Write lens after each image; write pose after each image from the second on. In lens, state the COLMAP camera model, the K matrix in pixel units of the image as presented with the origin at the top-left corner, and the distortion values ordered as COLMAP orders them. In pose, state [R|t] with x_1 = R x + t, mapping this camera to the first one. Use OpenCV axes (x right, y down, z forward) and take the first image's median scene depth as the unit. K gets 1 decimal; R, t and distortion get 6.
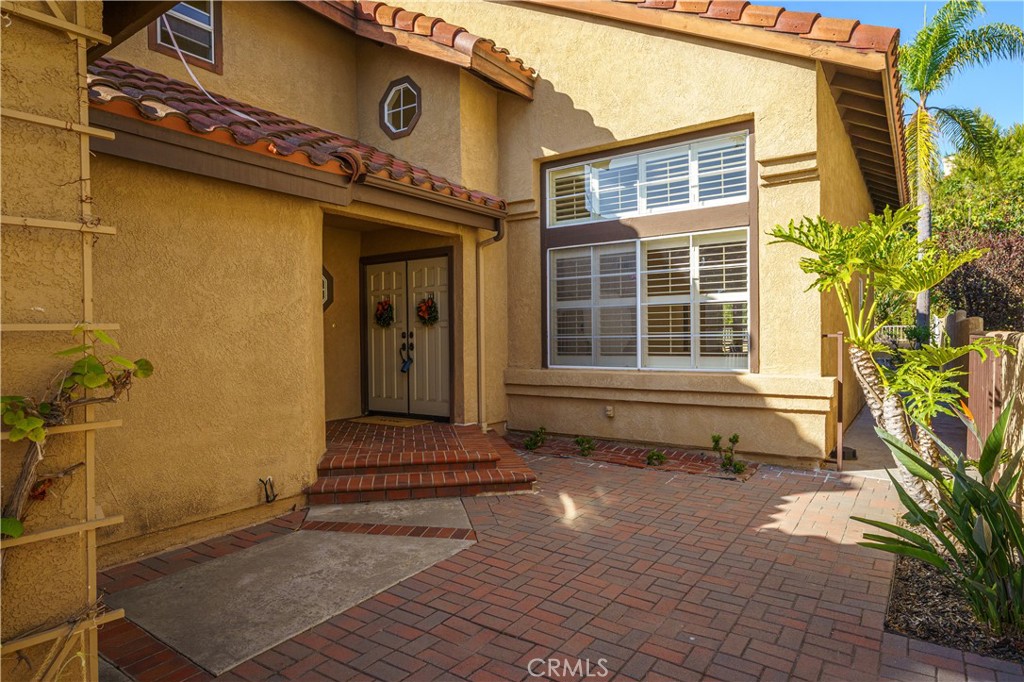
lens RADIAL K [[599.0, 0, 512.0], [0, 599.0, 341.0], [0, 0, 1]] dist [-0.005020, -0.000289]
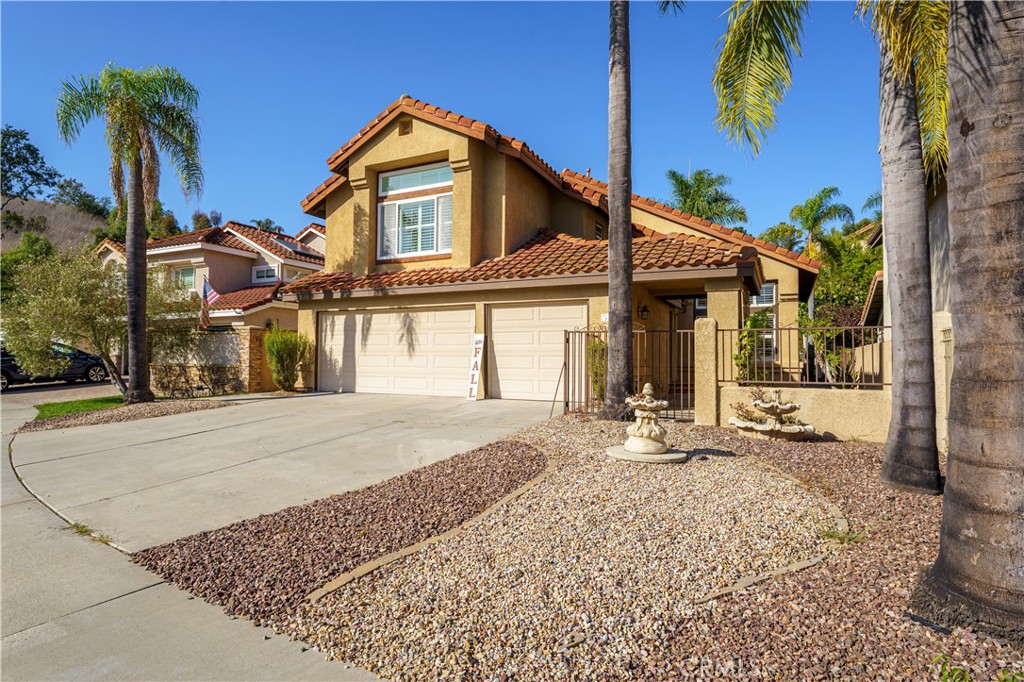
lens RADIAL K [[550.5, 0, 512.0], [0, 550.5, 341.0], [0, 0, 1]] dist [0.002676, 0.000345]
pose [[0.989817, 0.025360, 0.140066, -1.283835], [-0.018567, 0.998597, -0.049594, 0.110115], [-0.141128, 0.046488, 0.988899, -1.545682]]
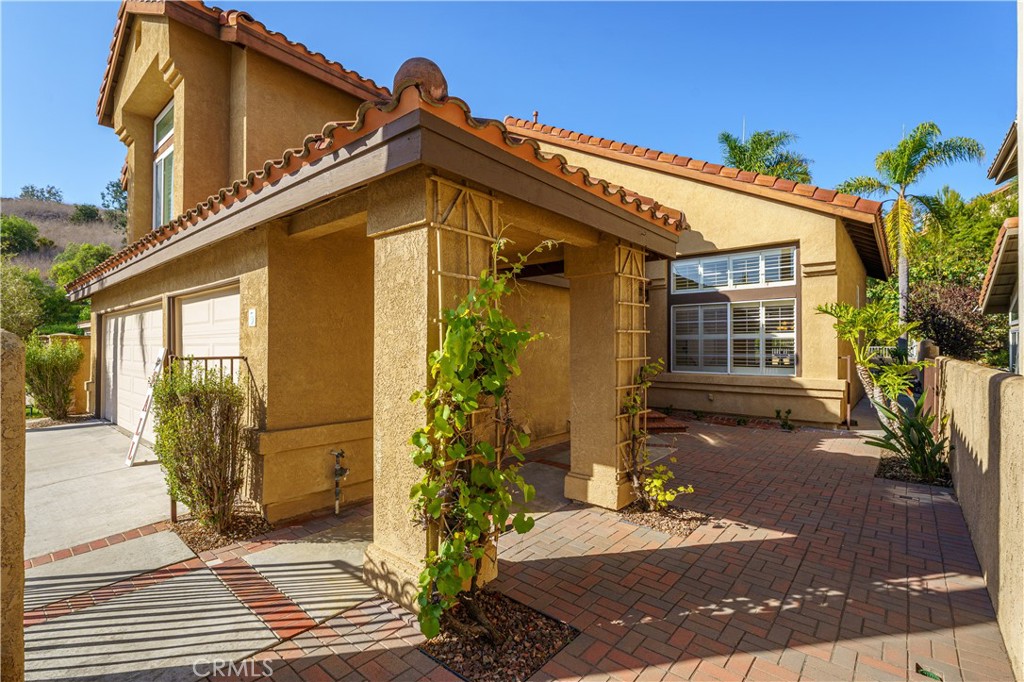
lens RADIAL K [[465.6, 0, 512.0], [0, 465.6, 341.0], [0, 0, 1]] dist [-0.001187, -0.000628]
pose [[0.994754, 0.012768, -0.101498, -0.315287], [-0.014992, 0.999663, -0.021180, -0.013257], [0.101193, 0.022591, 0.994610, -0.497152]]
